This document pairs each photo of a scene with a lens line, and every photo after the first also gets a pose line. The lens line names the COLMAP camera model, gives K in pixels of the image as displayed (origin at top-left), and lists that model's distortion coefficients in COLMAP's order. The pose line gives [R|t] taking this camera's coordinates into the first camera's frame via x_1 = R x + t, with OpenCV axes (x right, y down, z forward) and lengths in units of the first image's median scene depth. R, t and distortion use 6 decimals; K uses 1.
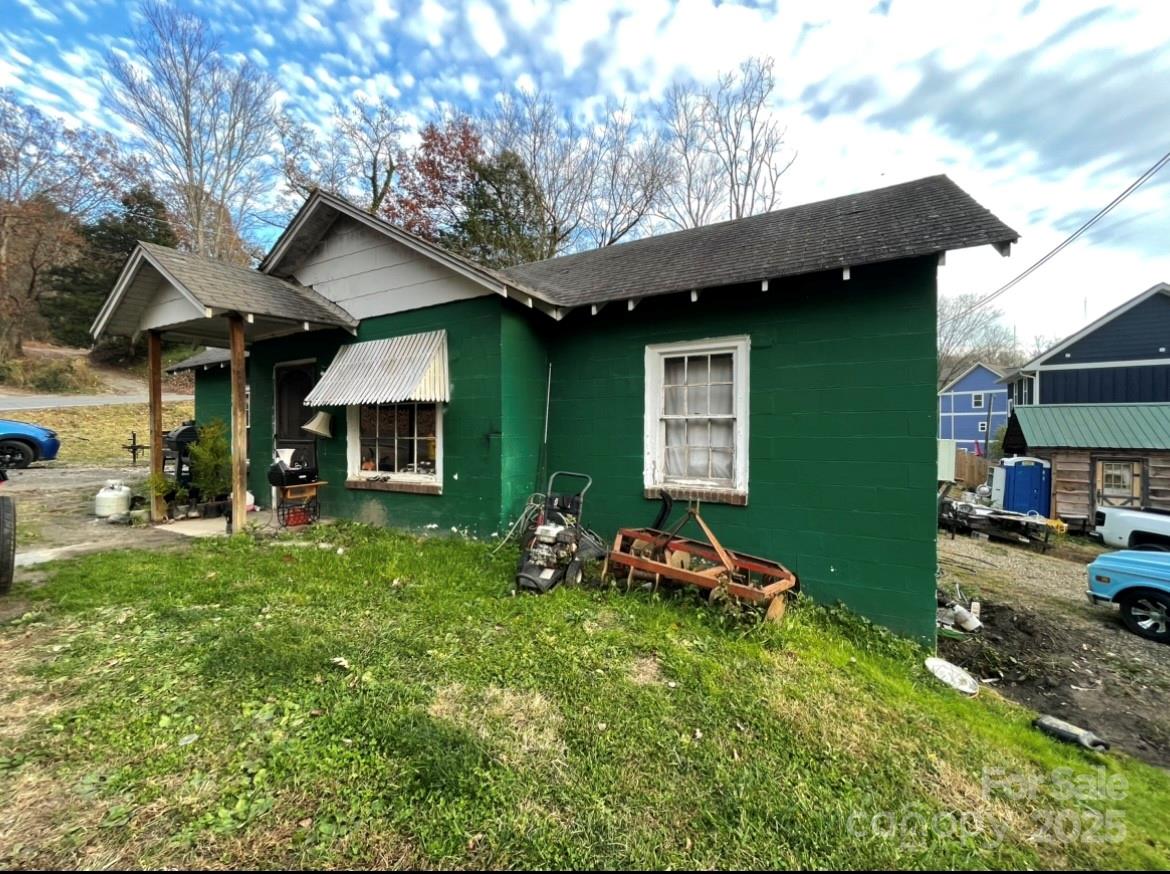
lens RADIAL K [[473.4, 0, 584.4], [0, 473.4, 432.6], [0, 0, 1]] dist [-0.002709, 0.000167]
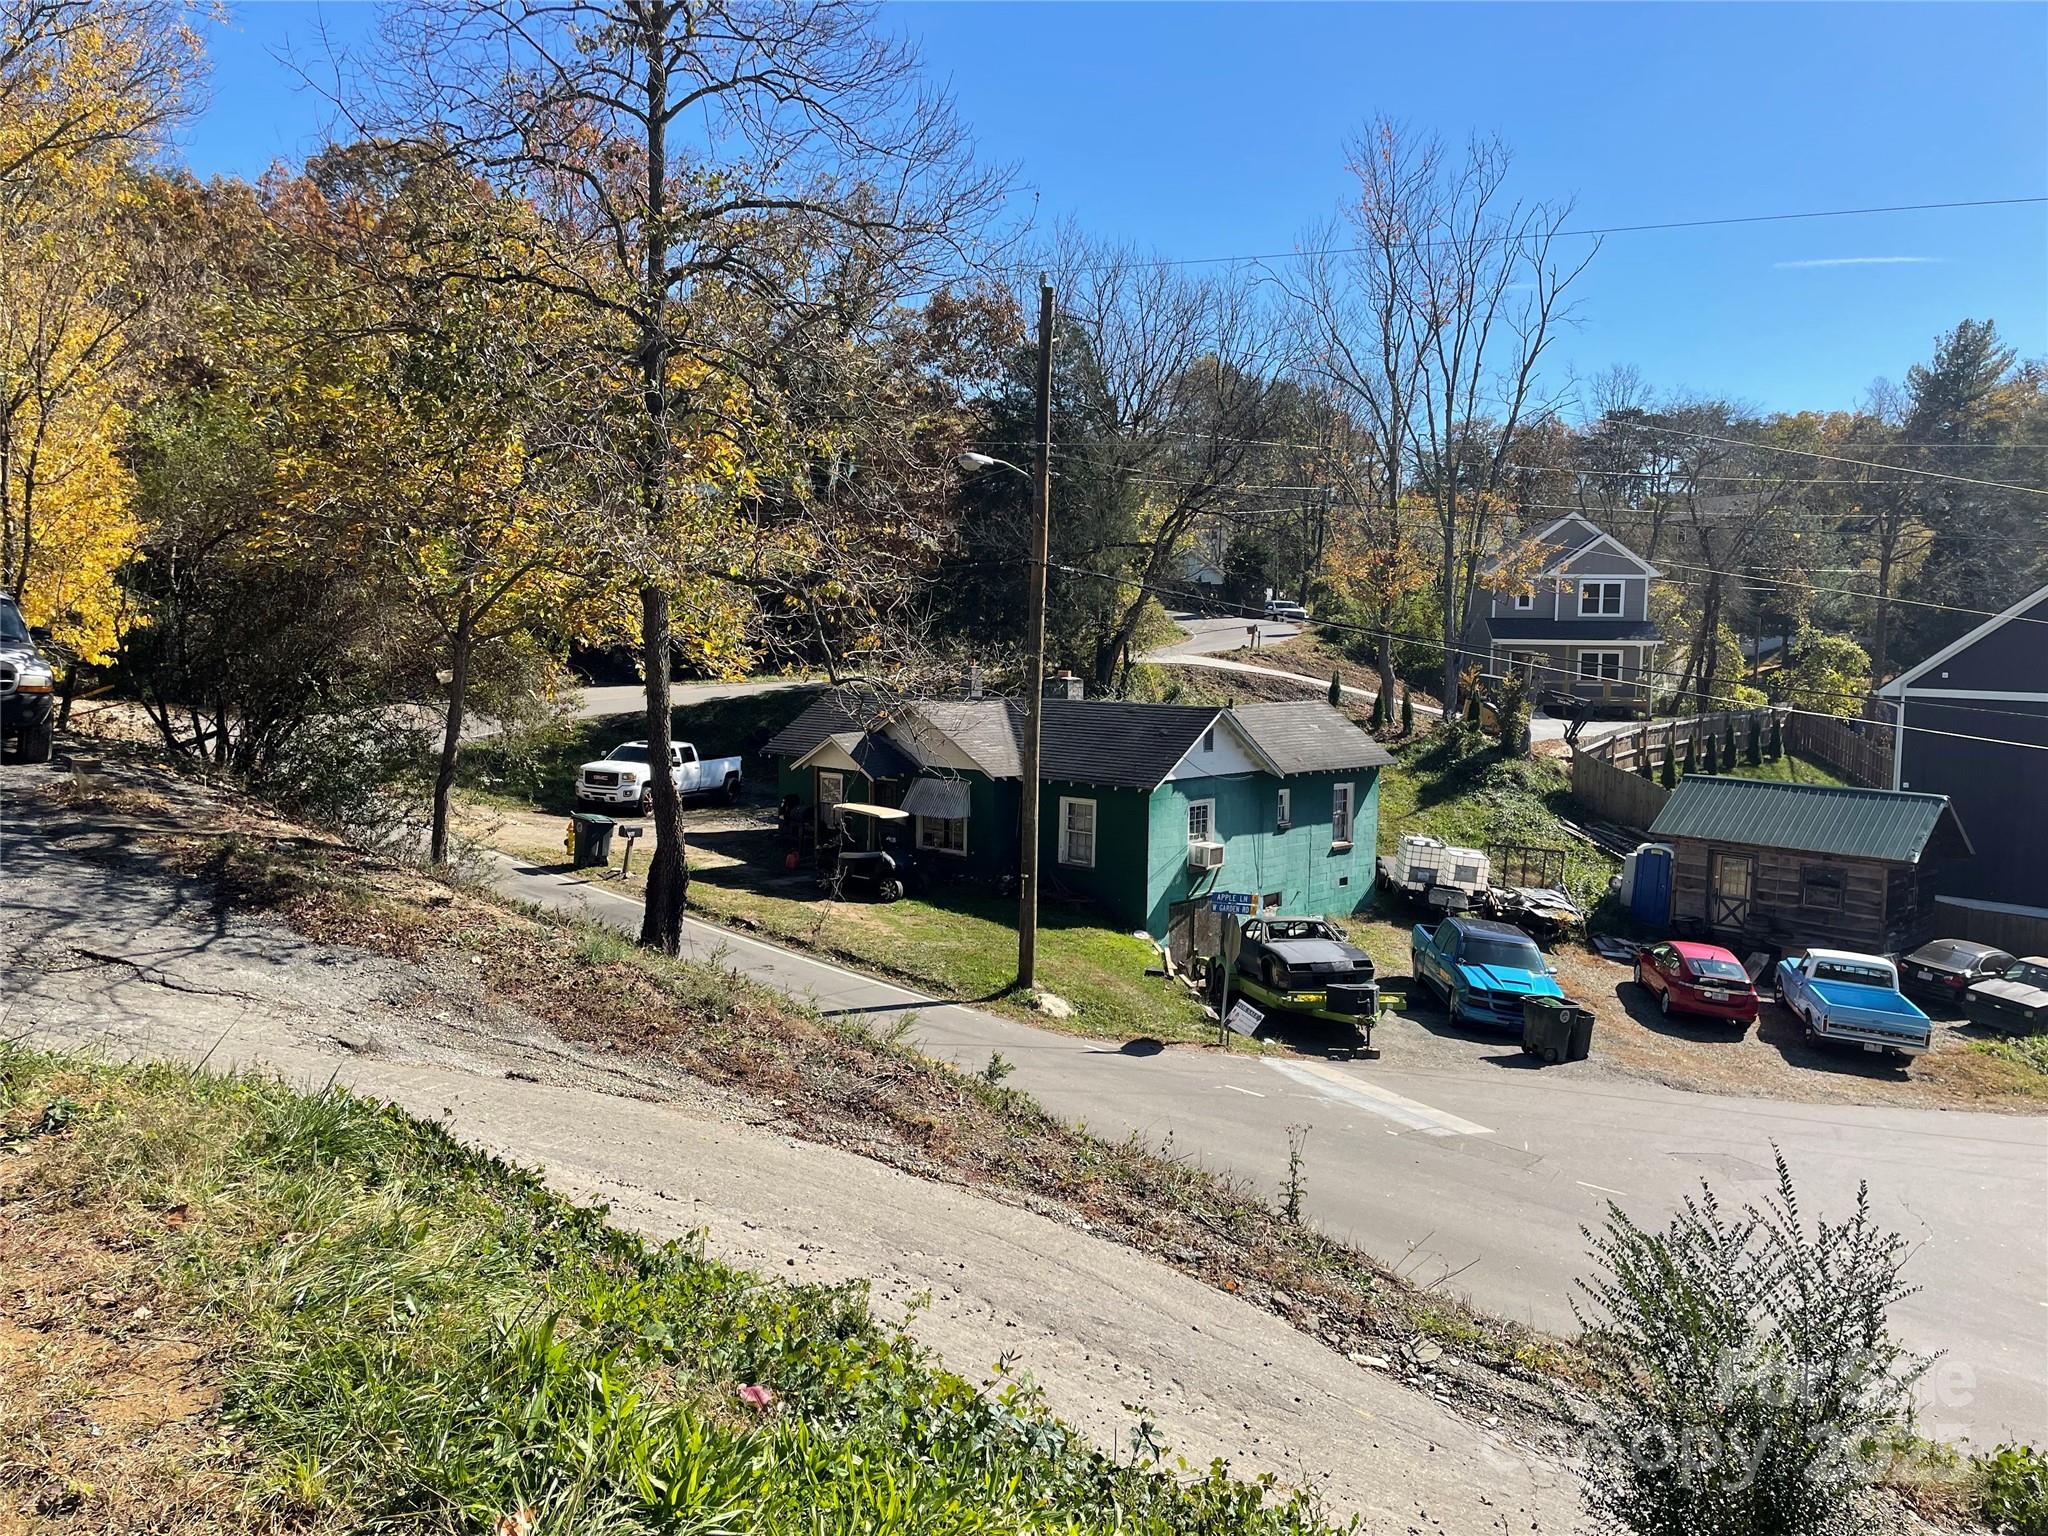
lens RADIAL K [[1496.8, 0, 1000.5], [0, 1496.8, 764.6], [0, 0, 1]] dist [0.081995, -0.069623]
pose [[0.971554, 0.036616, -0.233969, 1.221175], [-0.017701, 0.996439, 0.082441, -0.746905], [0.236154, -0.075954, 0.968743, -4.739441]]
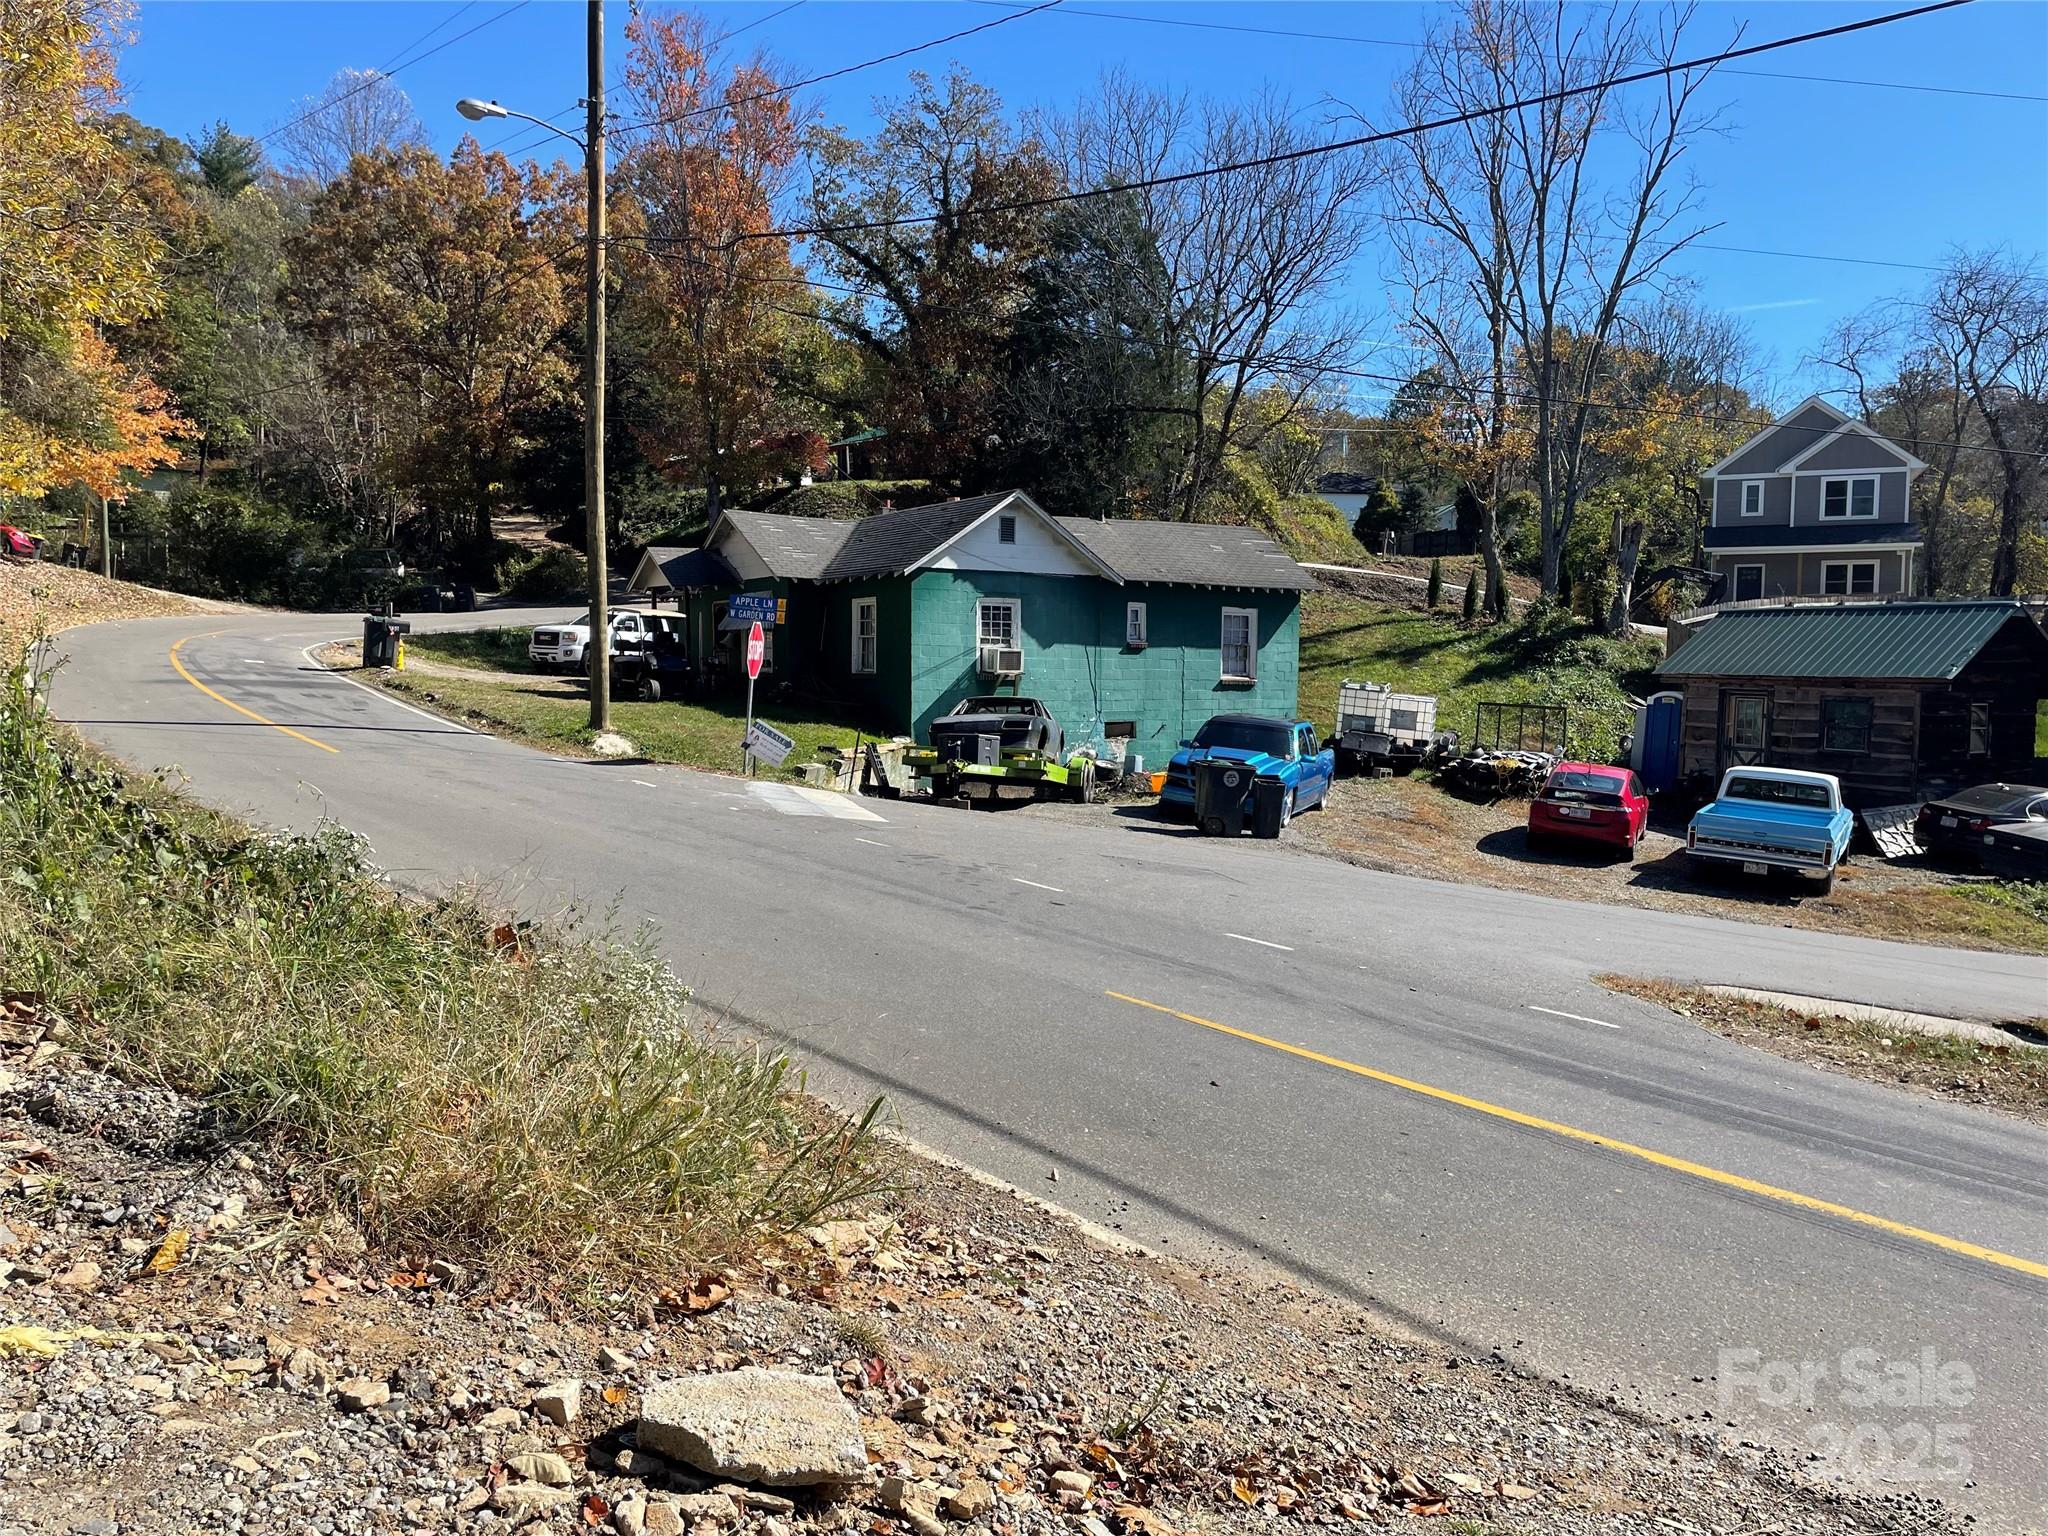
lens RADIAL K [[1496.8, 0, 1005.8], [0, 1496.8, 768.8], [0, 0, 1]] dist [0.081995, -0.069623]
pose [[0.875751, 0.039563, -0.481139, 3.106050], [-0.011041, 0.998017, 0.061967, 0.106039], [0.482637, -0.048955, 0.874451, -3.455330]]
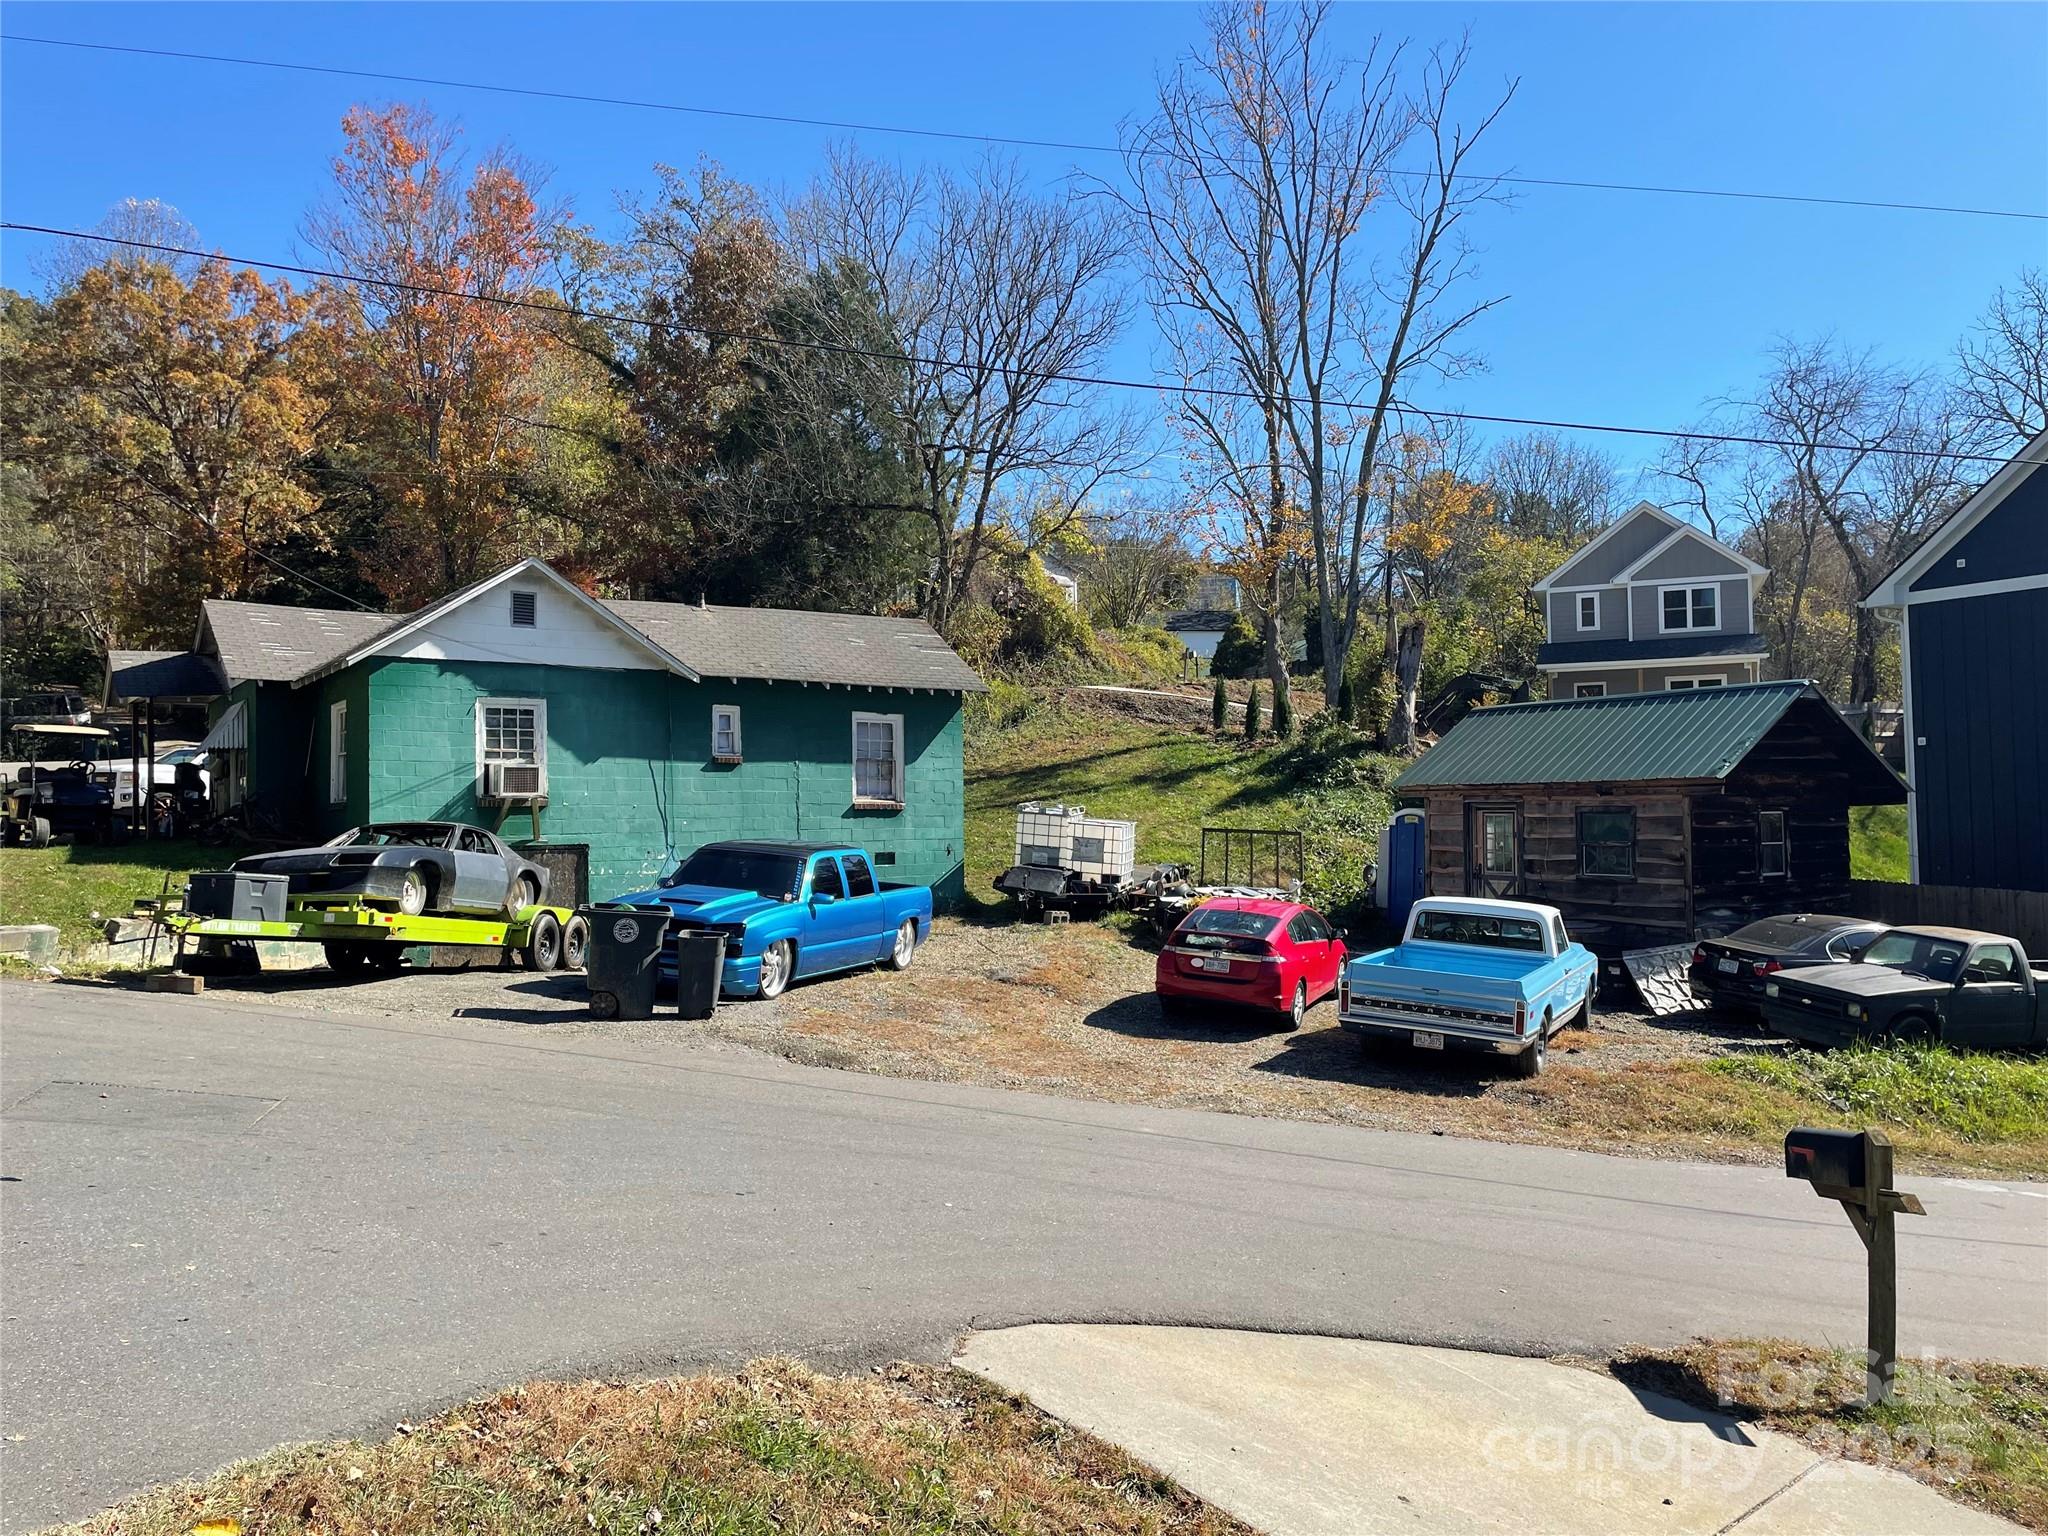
lens RADIAL K [[1496.8, 0, 997.9], [0, 1496.8, 784.8], [0, 0, 1]] dist [0.081995, -0.069623]
pose [[0.892010, -0.023524, -0.451402, 3.471699], [0.010582, 0.999458, -0.031173, 0.198523], [0.451891, 0.023030, 0.891776, -1.895848]]
